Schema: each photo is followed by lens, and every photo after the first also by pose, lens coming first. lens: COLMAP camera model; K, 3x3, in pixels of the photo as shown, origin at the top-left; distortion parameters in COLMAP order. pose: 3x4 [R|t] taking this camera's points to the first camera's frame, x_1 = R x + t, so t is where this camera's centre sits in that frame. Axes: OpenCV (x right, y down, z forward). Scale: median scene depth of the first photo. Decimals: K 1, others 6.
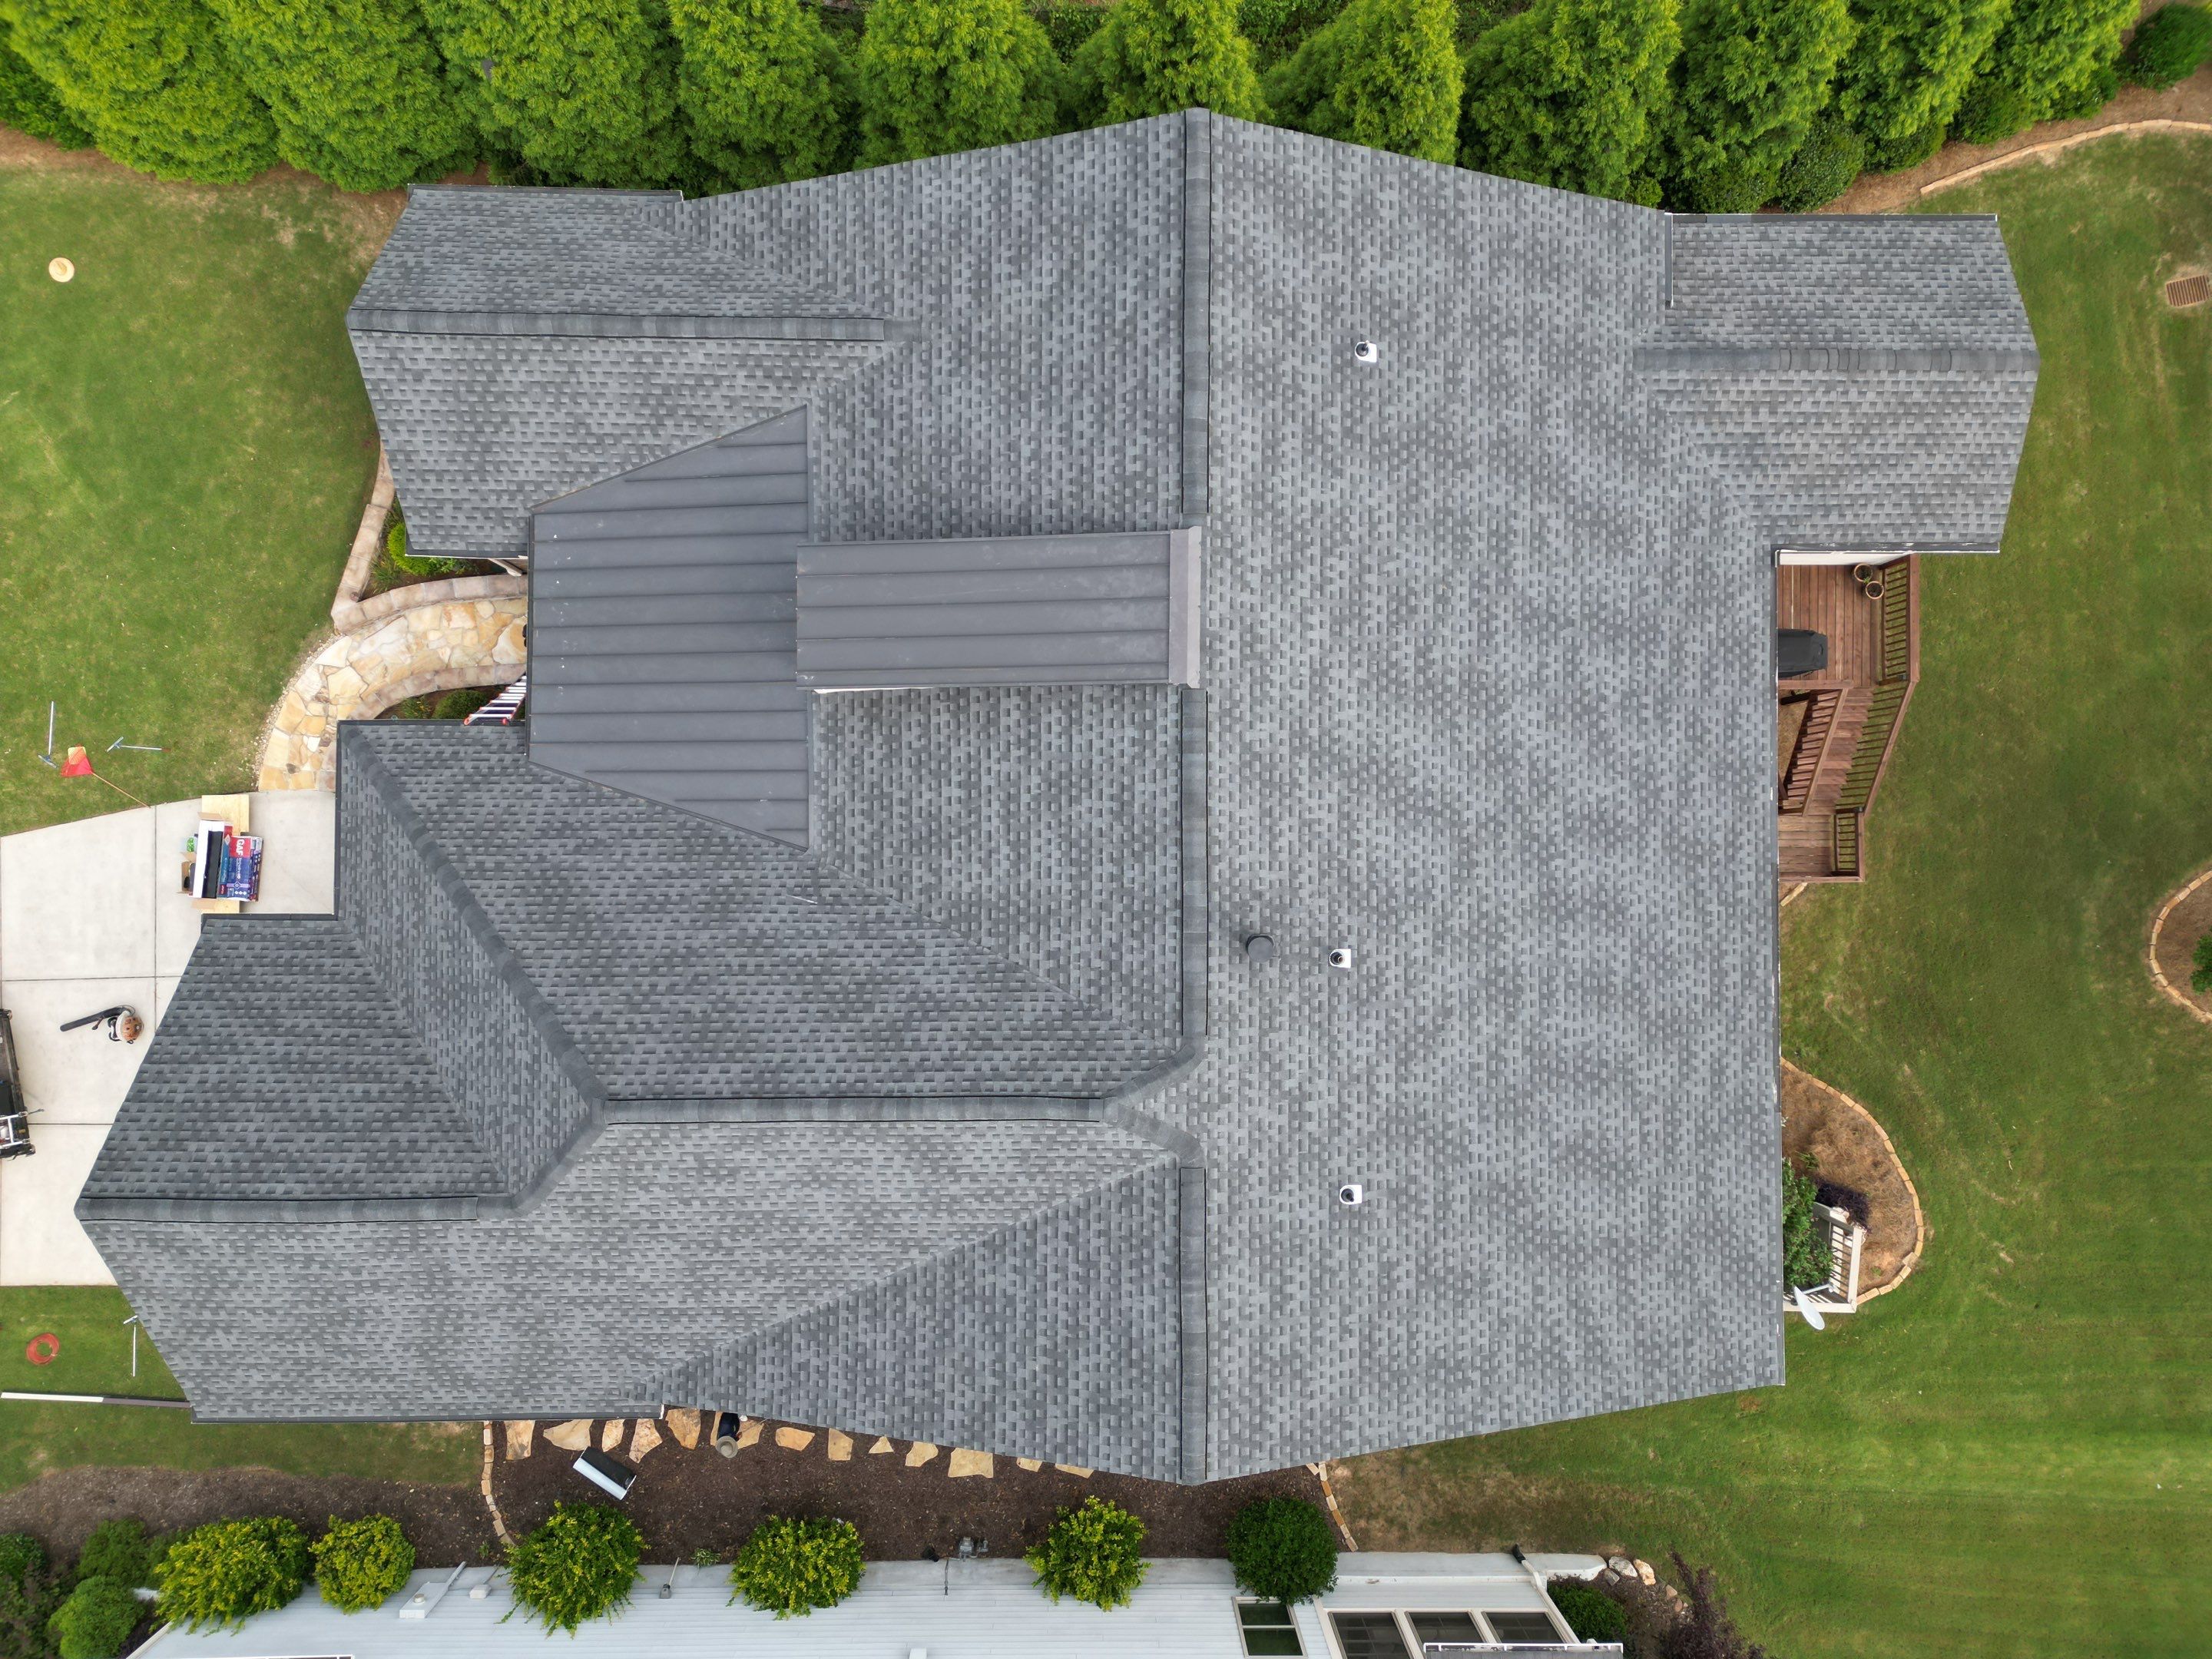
lens RADIAL K [[1533.6, 0, 1116.2], [0, 1533.6, 831.7], [0, 0, 1]] dist [0.066984, -0.053231]
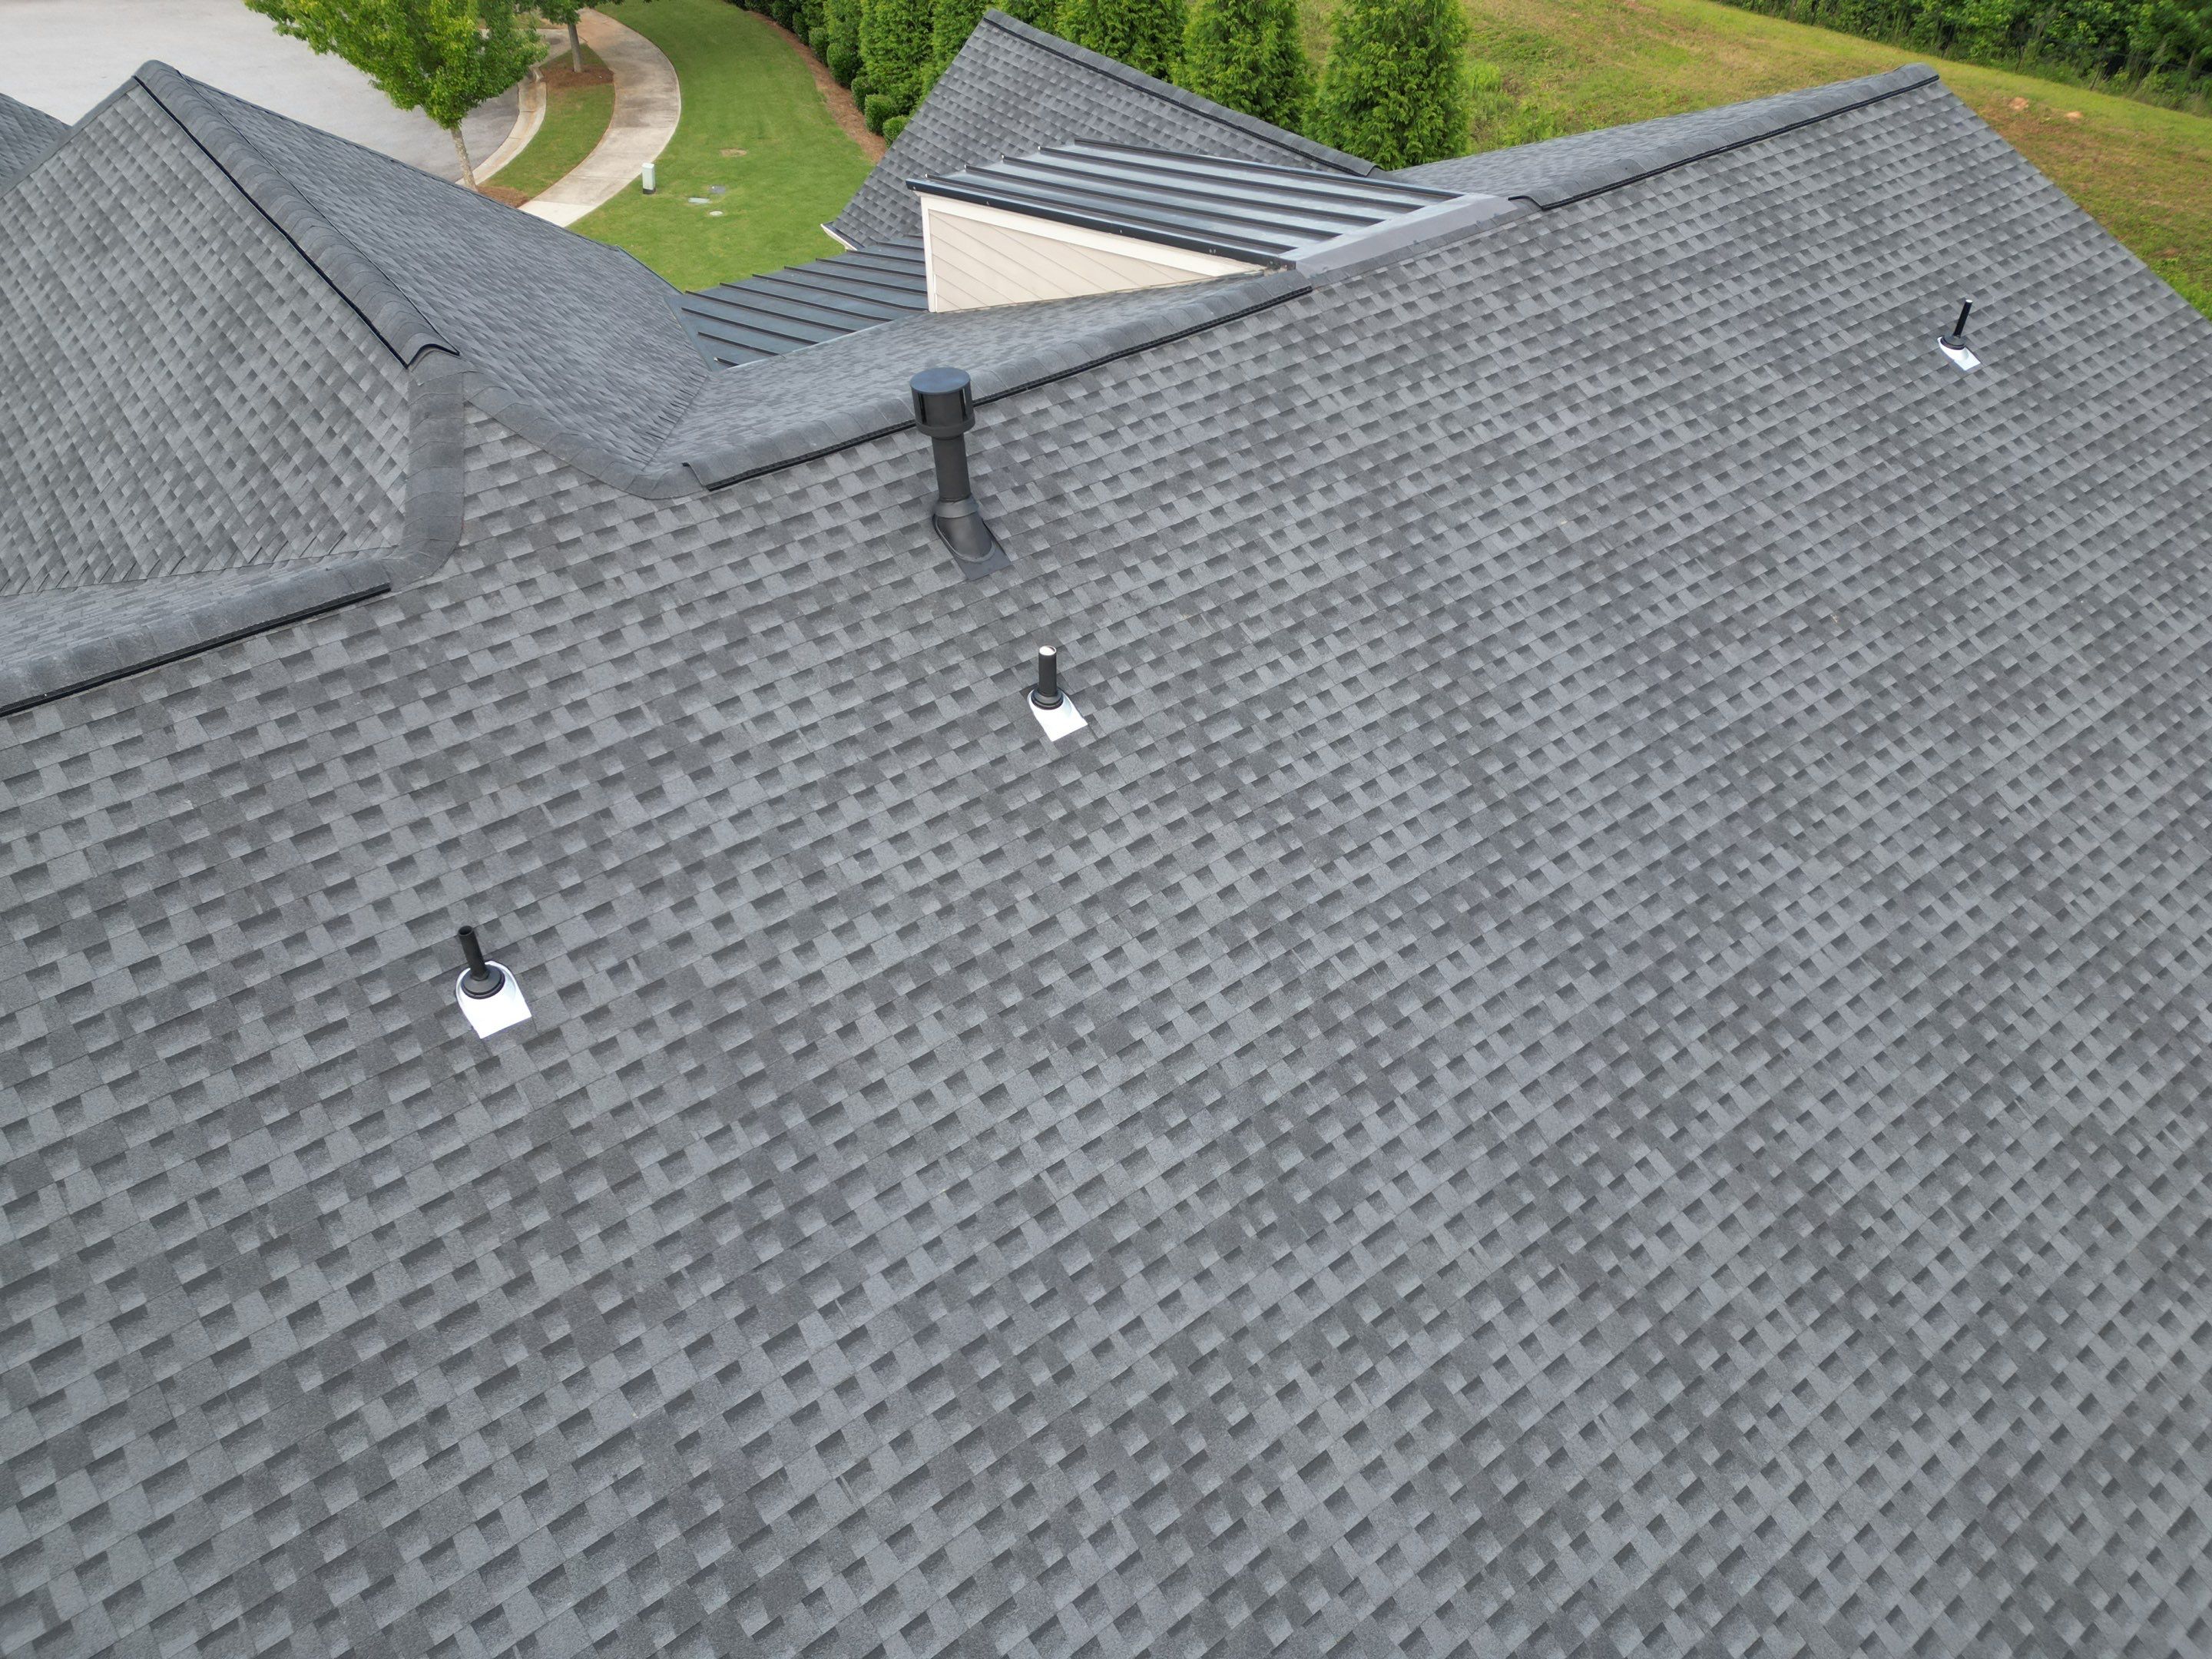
lens RADIAL K [[1533.6, 0, 1105.5], [0, 1533.6, 842.7], [0, 0, 1]] dist [0.066984, -0.053231]
pose [[0.605991, 0.520275, -0.601738, 0.386910], [-0.794886, 0.425085, -0.432966, 0.243333], [0.030529, 0.740686, 0.671157, 0.708169]]
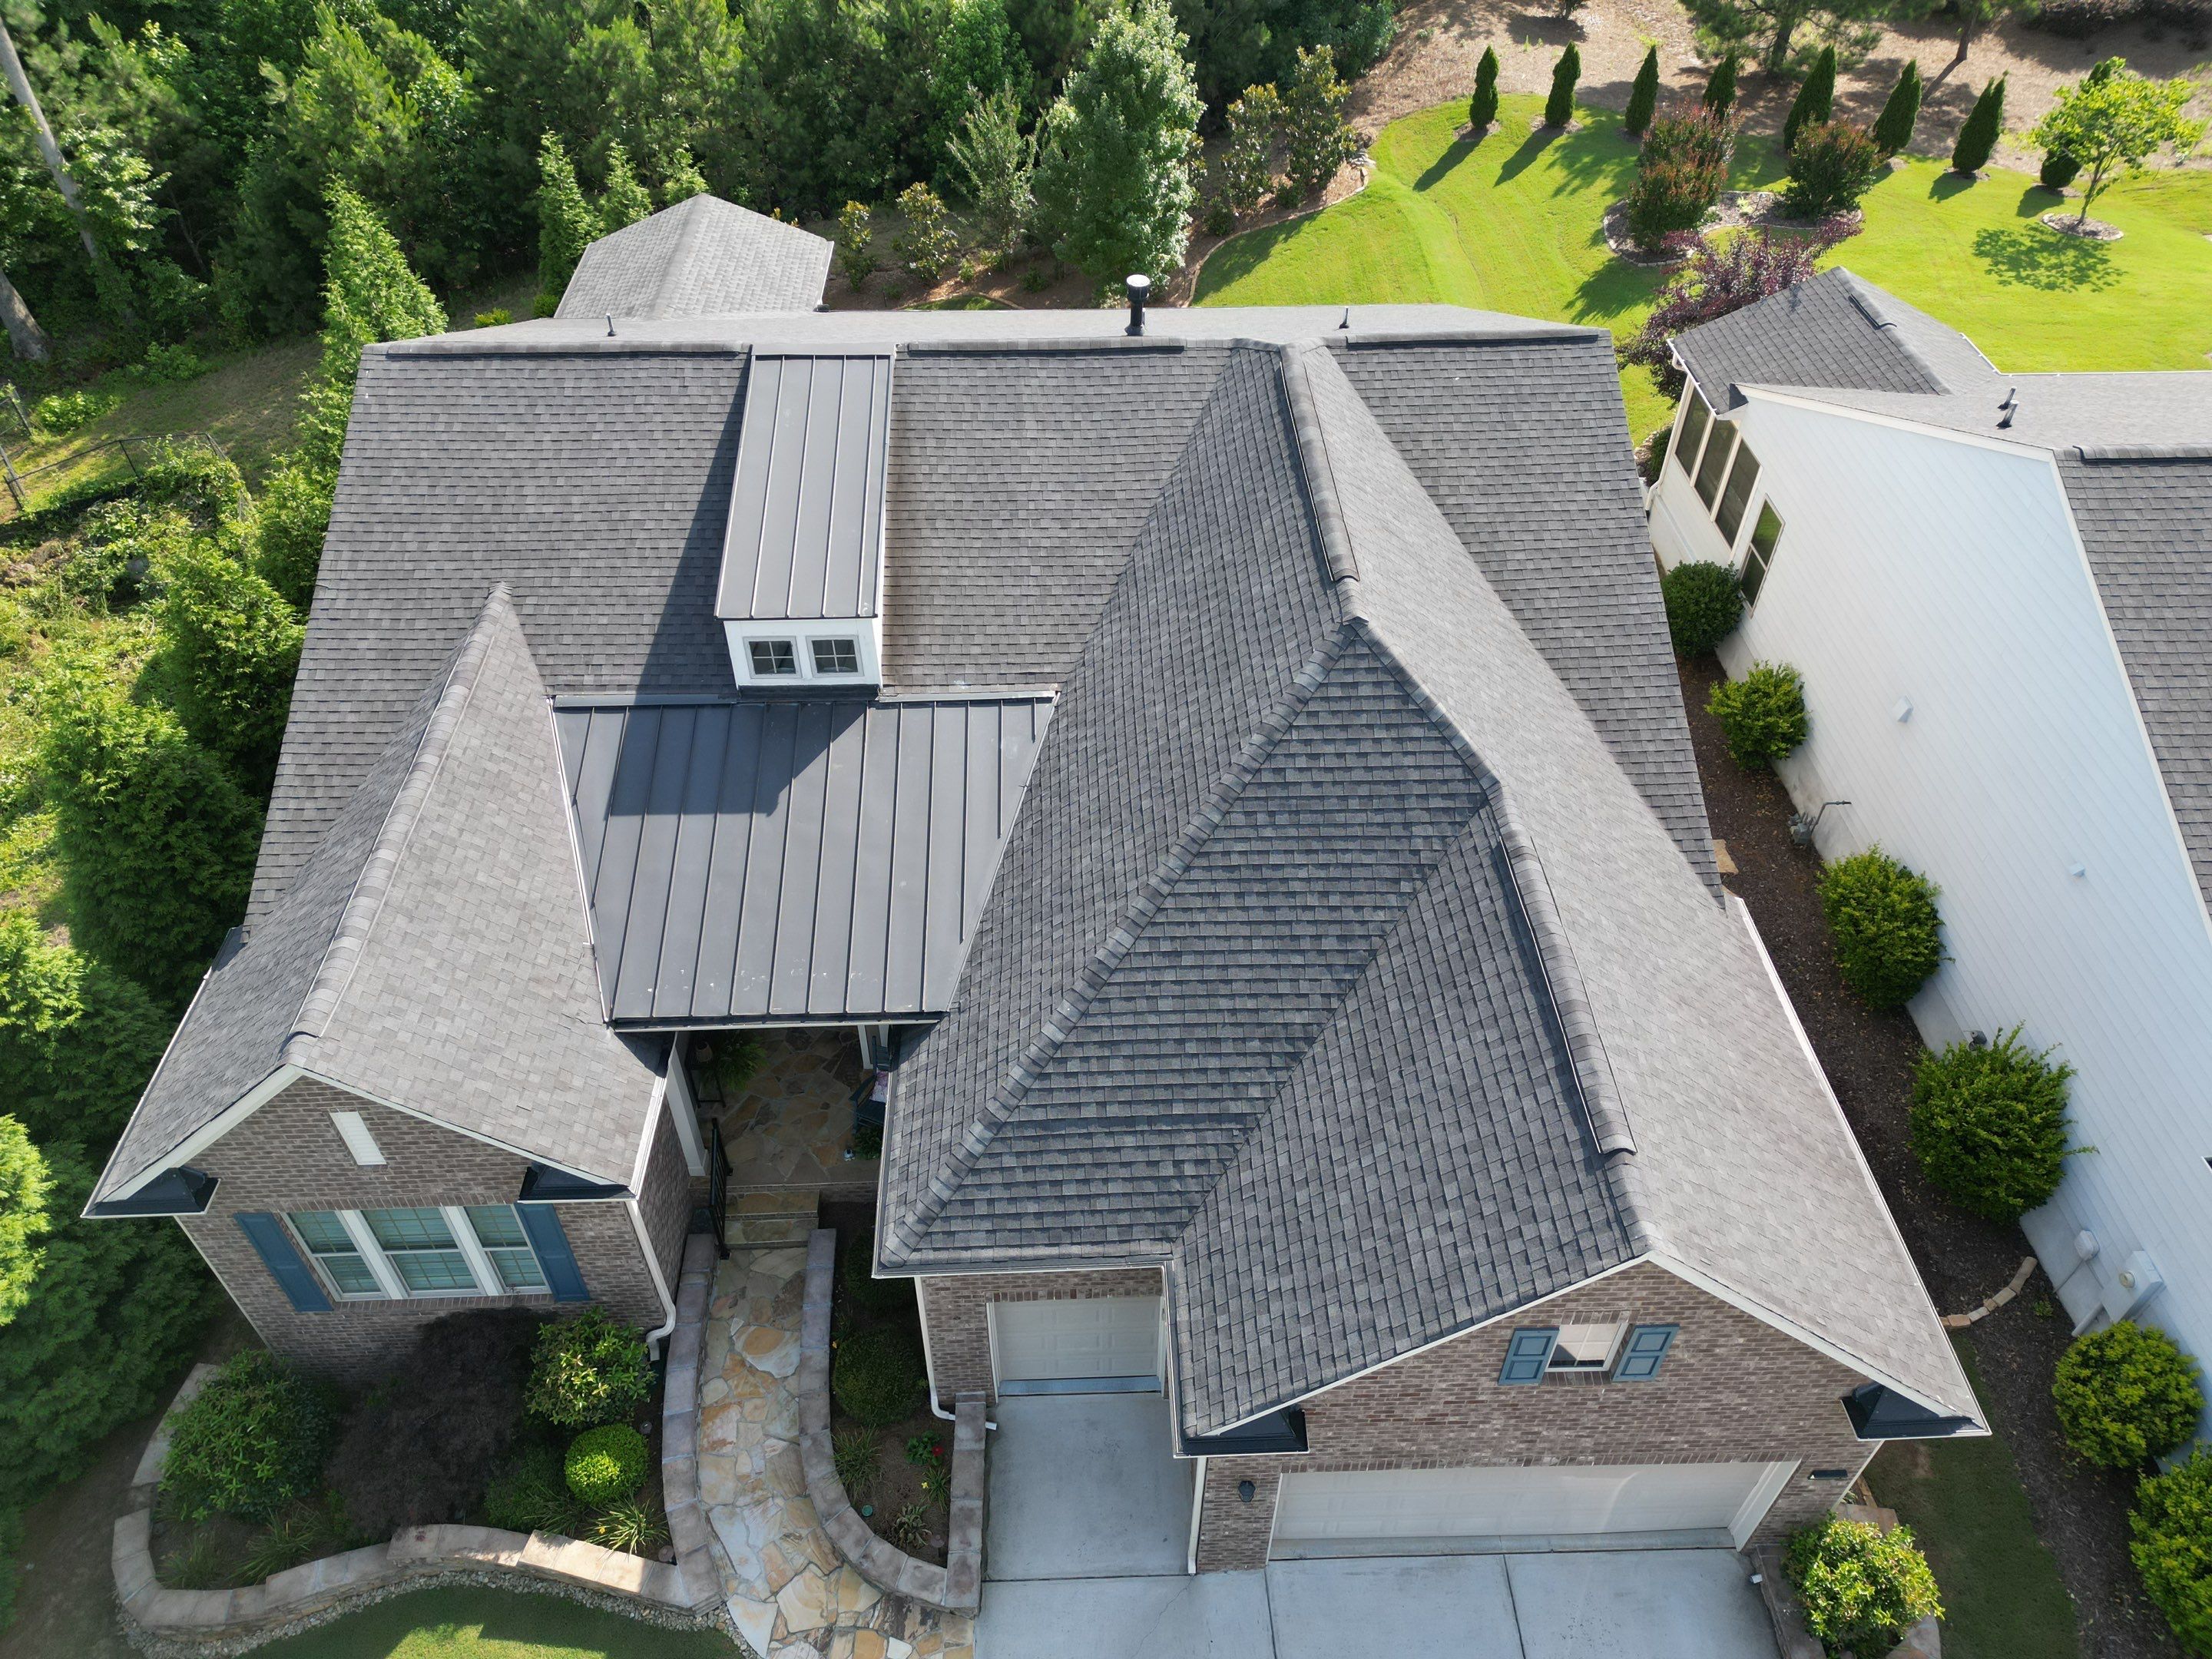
lens RADIAL K [[1533.6, 0, 1111.8], [0, 1533.6, 828.0], [0, 0, 1]] dist [0.066984, -0.053231]
pose [[-0.039937, -0.706610, 0.706475, -0.882105], [0.998904, -0.010971, 0.045495, 0.003134], [-0.024396, 0.707518, 0.706274, 0.414816]]
